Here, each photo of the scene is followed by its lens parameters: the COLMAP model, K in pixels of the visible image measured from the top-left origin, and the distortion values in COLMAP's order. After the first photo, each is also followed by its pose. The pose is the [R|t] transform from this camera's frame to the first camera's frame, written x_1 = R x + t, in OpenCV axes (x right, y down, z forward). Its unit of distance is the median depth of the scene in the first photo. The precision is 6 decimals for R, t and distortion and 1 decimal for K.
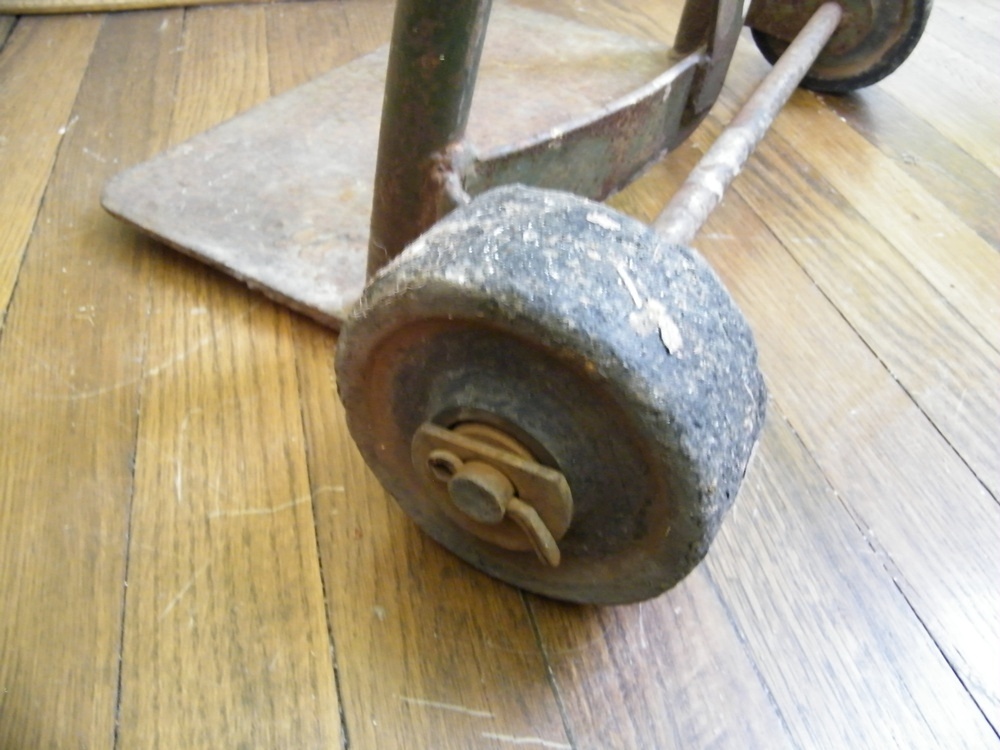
lens RADIAL K [[839.8, 0, 520.0], [0, 839.8, 370.2], [0, 0, 1]] dist [-0.195309, 0.155051]
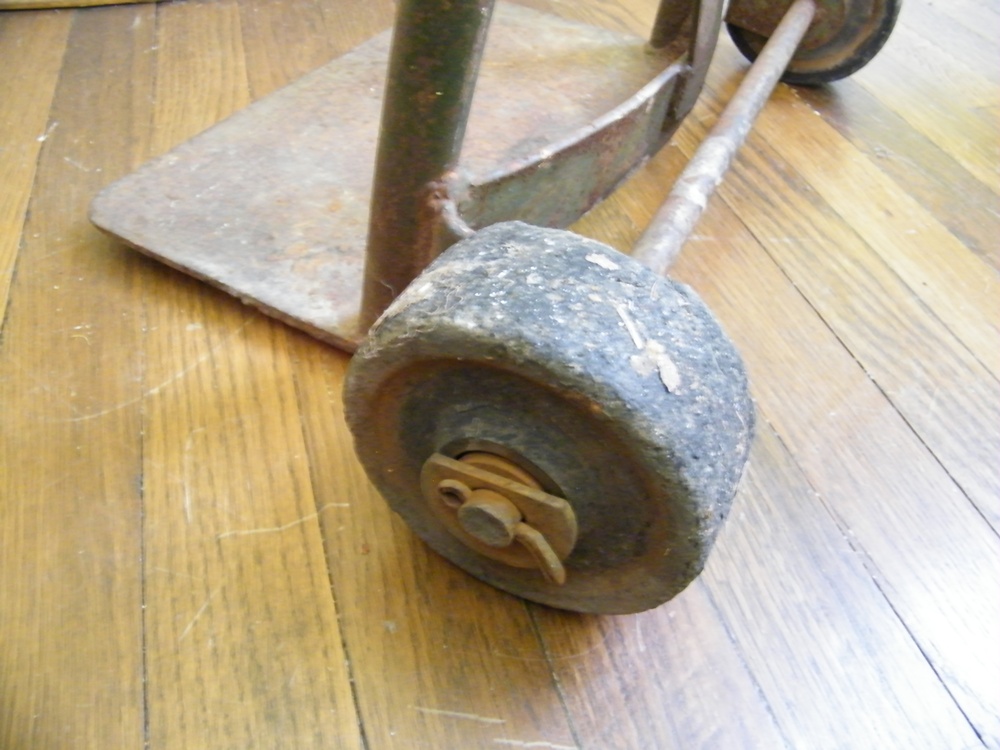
lens RADIAL K [[839.8, 0, 520.0], [0, 839.8, 370.2], [0, 0, 1]] dist [-0.195309, 0.155051]
pose [[0.999164, -0.021917, 0.034503, -0.028407], [0.020591, 0.999054, 0.038315, -0.056135], [-0.035310, -0.037573, 0.998670, -0.033686]]
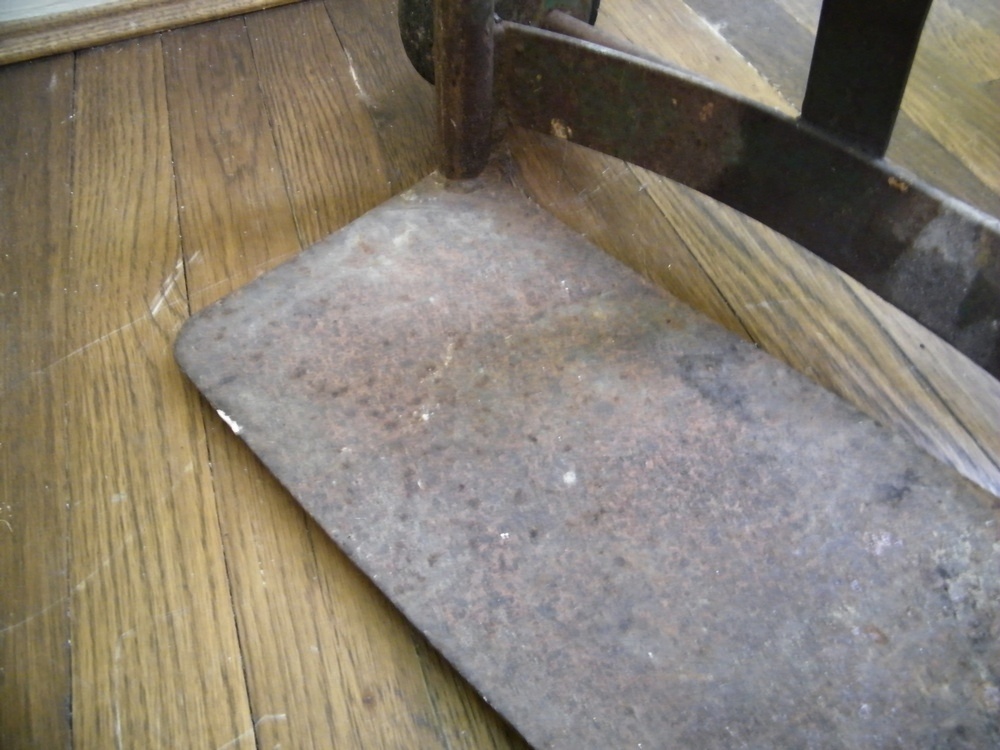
lens RADIAL K [[839.8, 0, 520.0], [0, 839.8, 370.2], [0, 0, 1]] dist [-0.195309, 0.155051]
pose [[0.993346, -0.113729, -0.018164, 0.121045], [0.115166, 0.982279, 0.147868, -0.344857], [0.001025, -0.148976, 0.988840, 0.102470]]
